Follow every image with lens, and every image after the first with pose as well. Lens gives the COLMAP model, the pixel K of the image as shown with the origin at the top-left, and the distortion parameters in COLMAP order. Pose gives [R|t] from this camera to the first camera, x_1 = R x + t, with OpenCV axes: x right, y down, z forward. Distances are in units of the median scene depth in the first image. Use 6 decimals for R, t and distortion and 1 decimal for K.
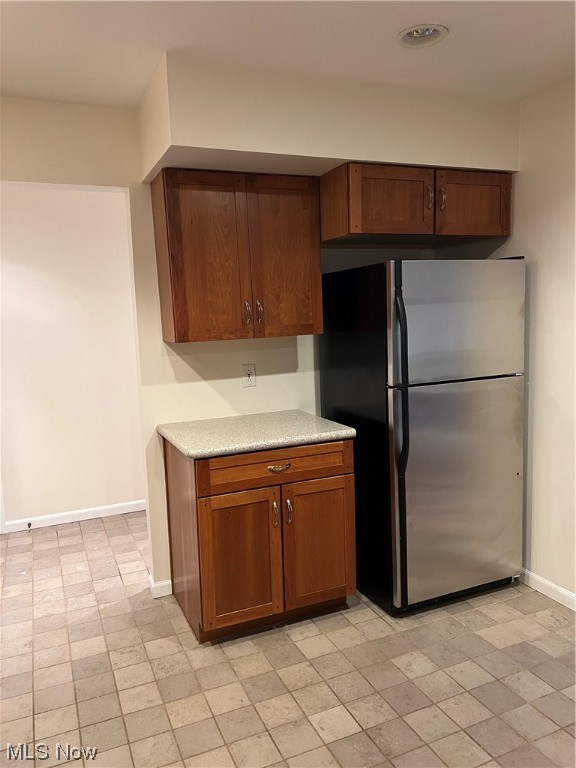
lens RADIAL K [[575.9, 0, 288.0], [0, 575.9, 384.0], [0, 0, 1]] dist [0.058798, -0.073800]
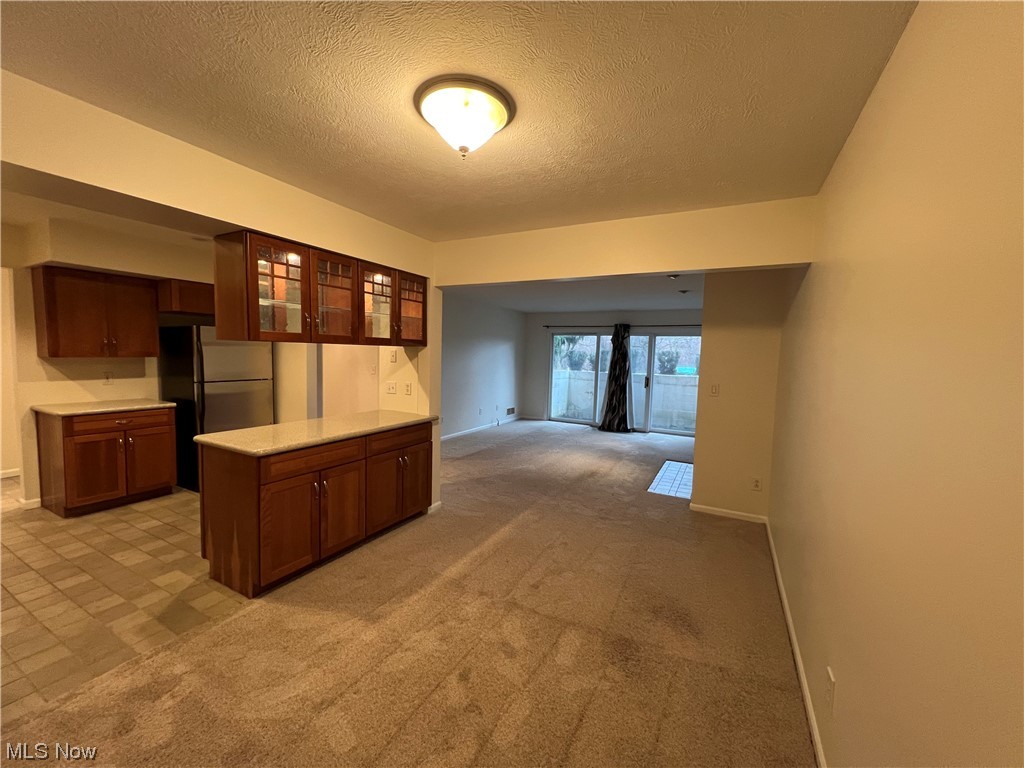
lens RADIAL K [[407.8, 0, 509.8], [0, 407.8, 385.8], [0, 0, 1]] dist [0.000167, 0.000019]
pose [[0.784825, 0.009155, 0.619649, 0.152093], [0.021854, 0.998860, -0.042438, 0.106224], [-0.619331, 0.046848, 0.783731, -0.914043]]
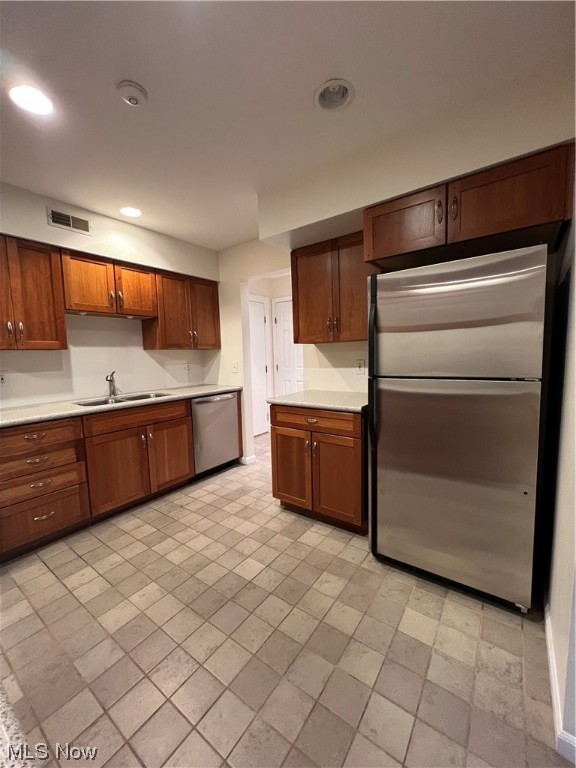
lens RADIAL K [[307.3, 0, 287.7], [0, 307.3, 382.4], [0, 0, 1]] dist [0.000037, -0.000056]
pose [[0.502136, 0.100763, -0.858898, 0.654619], [-0.097018, 0.993483, 0.059833, -0.005251], [0.859329, 0.053285, 0.508639, 0.487787]]
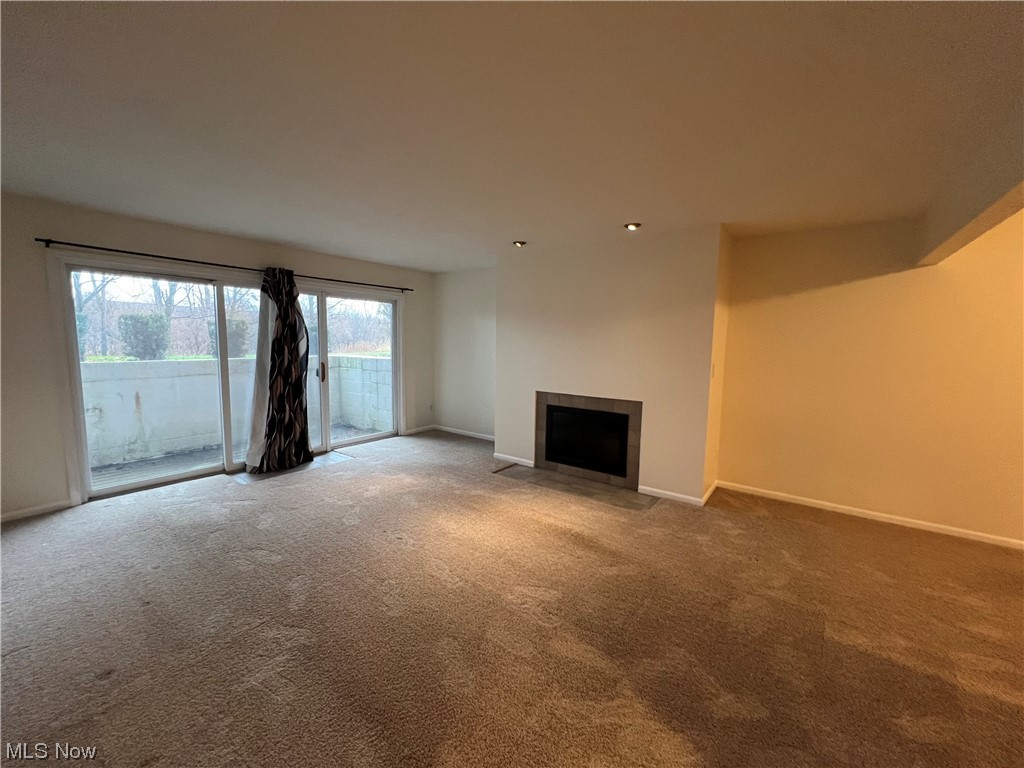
lens RADIAL K [[409.7, 0, 512.0], [0, 409.7, 384.0], [0, 0, 1]] dist [0.000037, -0.000056]
pose [[-0.498478, -0.069412, 0.864119, 0.780942], [0.107361, 0.984173, 0.140989, -0.143713], [-0.860228, 0.163053, -0.483136, 1.001714]]
